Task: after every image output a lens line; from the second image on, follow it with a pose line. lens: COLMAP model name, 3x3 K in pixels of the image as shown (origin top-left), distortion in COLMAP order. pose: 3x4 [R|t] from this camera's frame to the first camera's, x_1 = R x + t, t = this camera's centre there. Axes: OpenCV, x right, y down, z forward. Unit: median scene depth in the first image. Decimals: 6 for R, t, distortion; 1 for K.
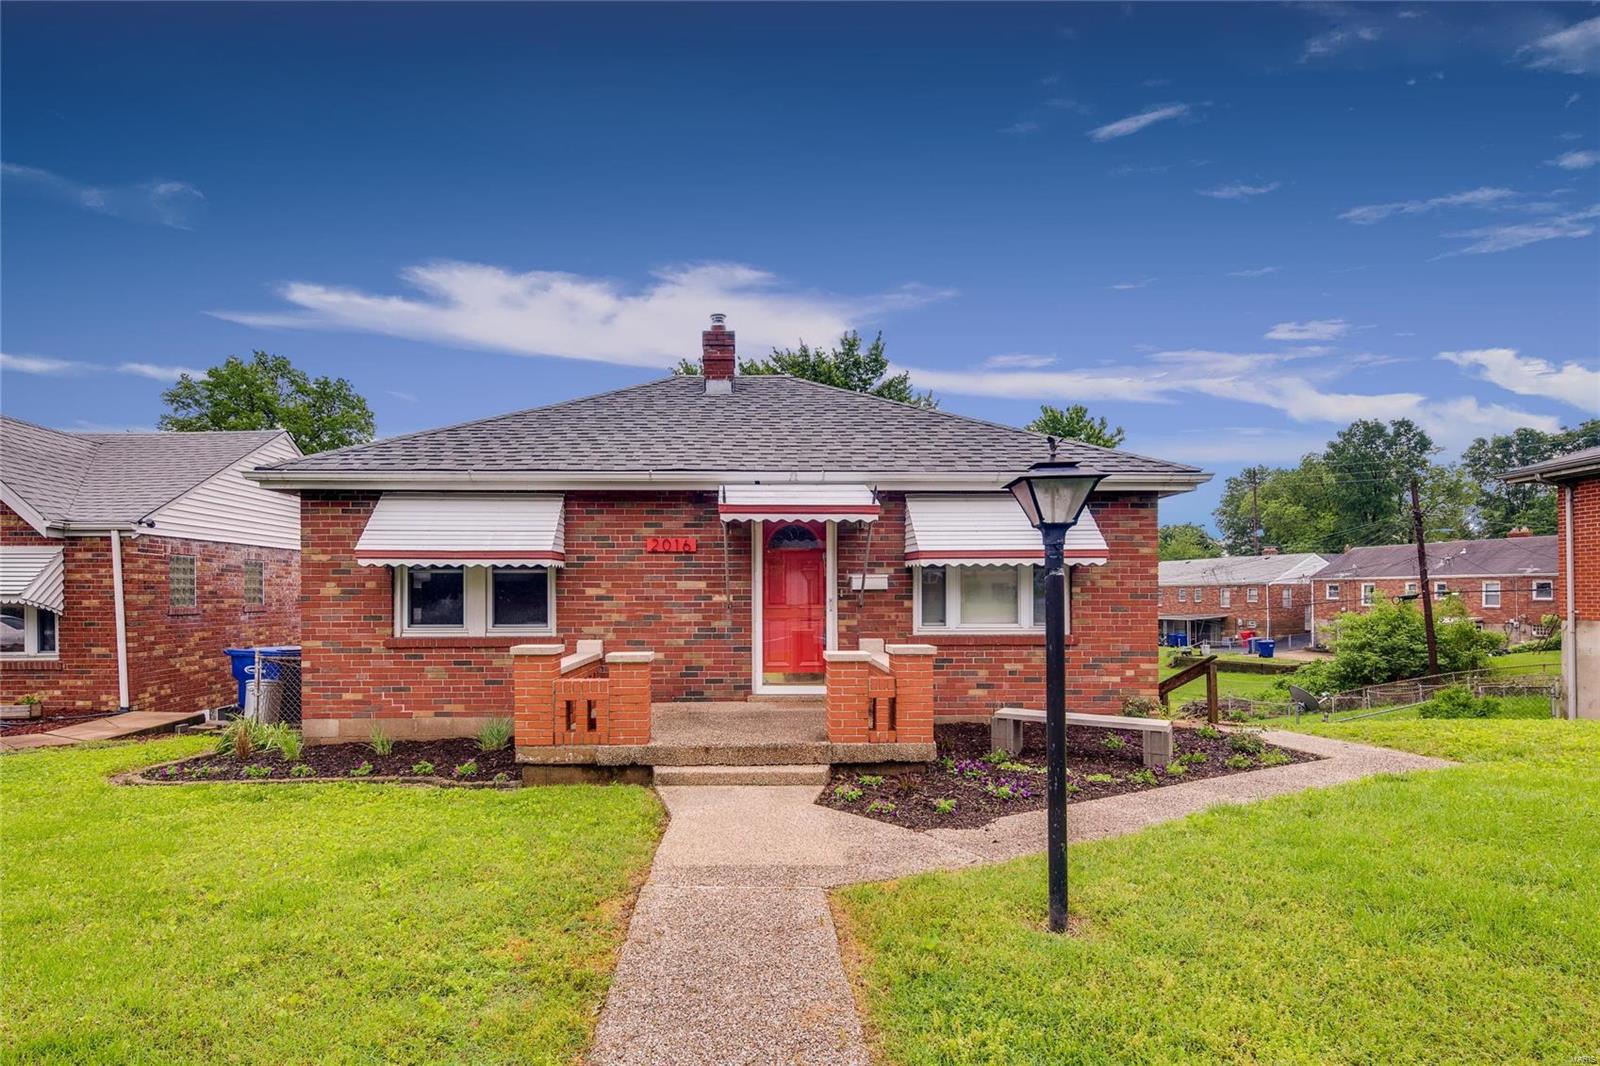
lens RADIAL K [[829.3, 0, 769.2], [0, 829.3, 599.2], [0, 0, 1]] dist [0.003031, -0.000158]
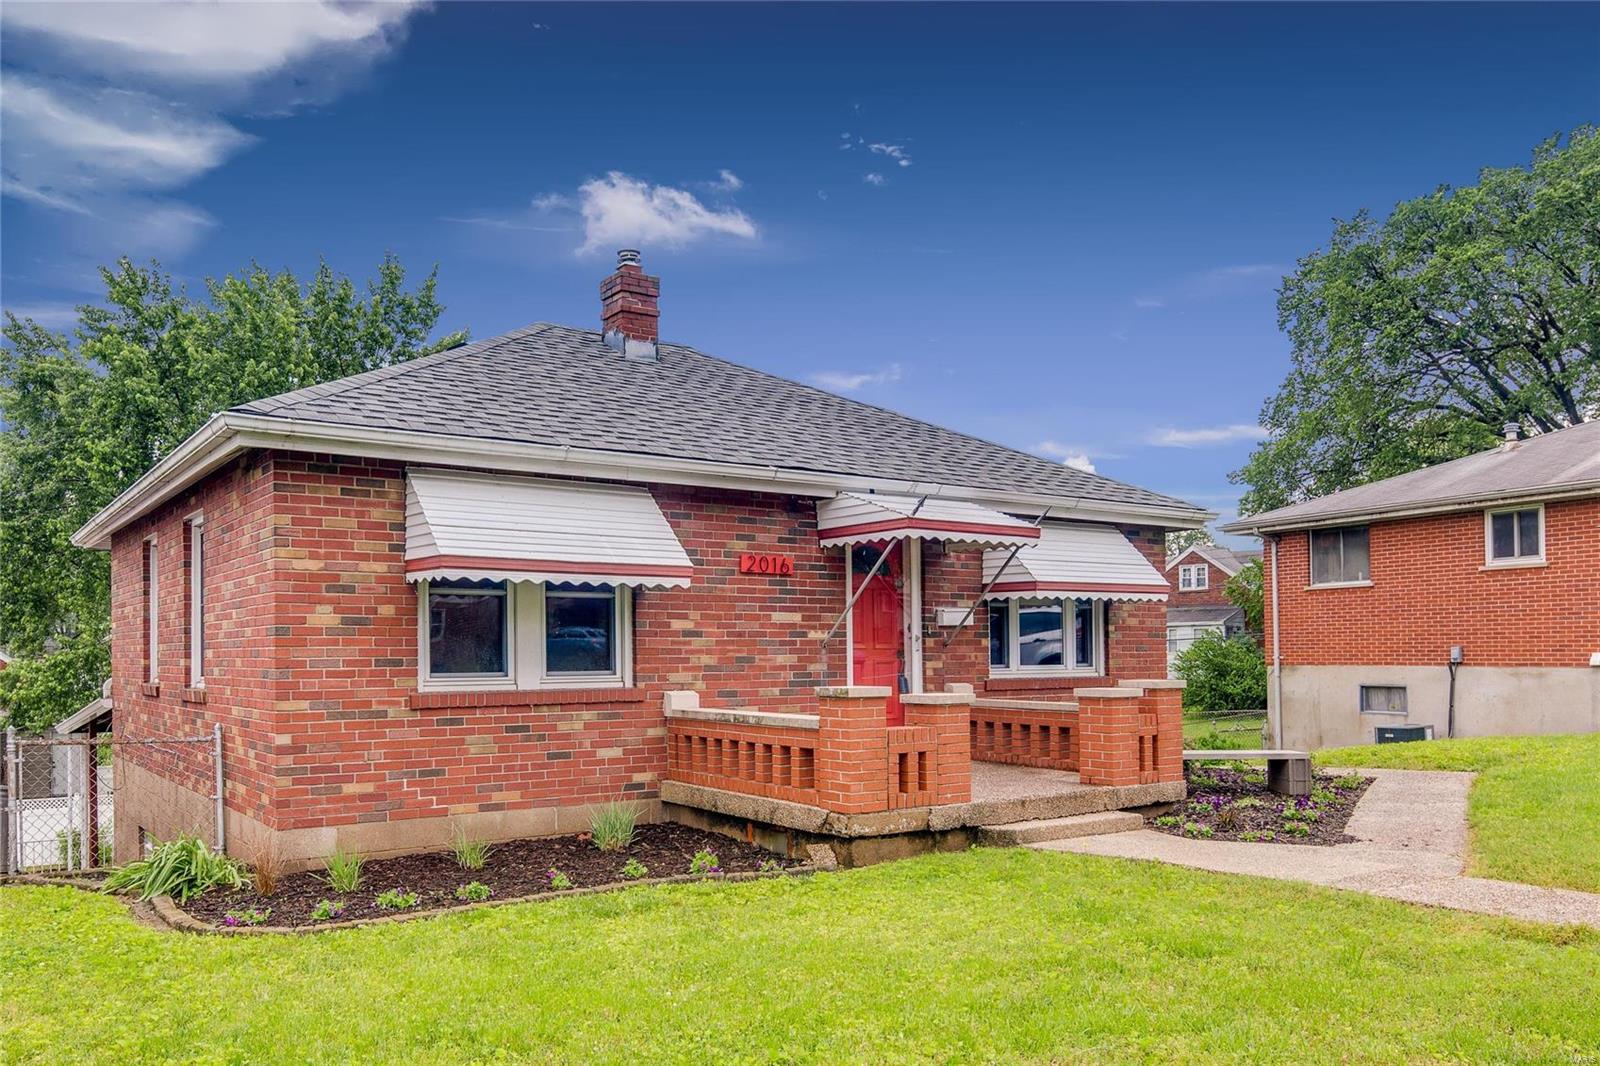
lens RADIAL K [[1200.6, 0, 797.7], [0, 1200.6, 648.4], [0, 0, 1]] dist [-0.002587, -0.000809]
pose [[0.838435, -0.001960, 0.544999, -0.698397], [0.008555, 0.999918, -0.009564, 0.022552], [-0.544935, 0.012681, 0.838382, 0.058922]]
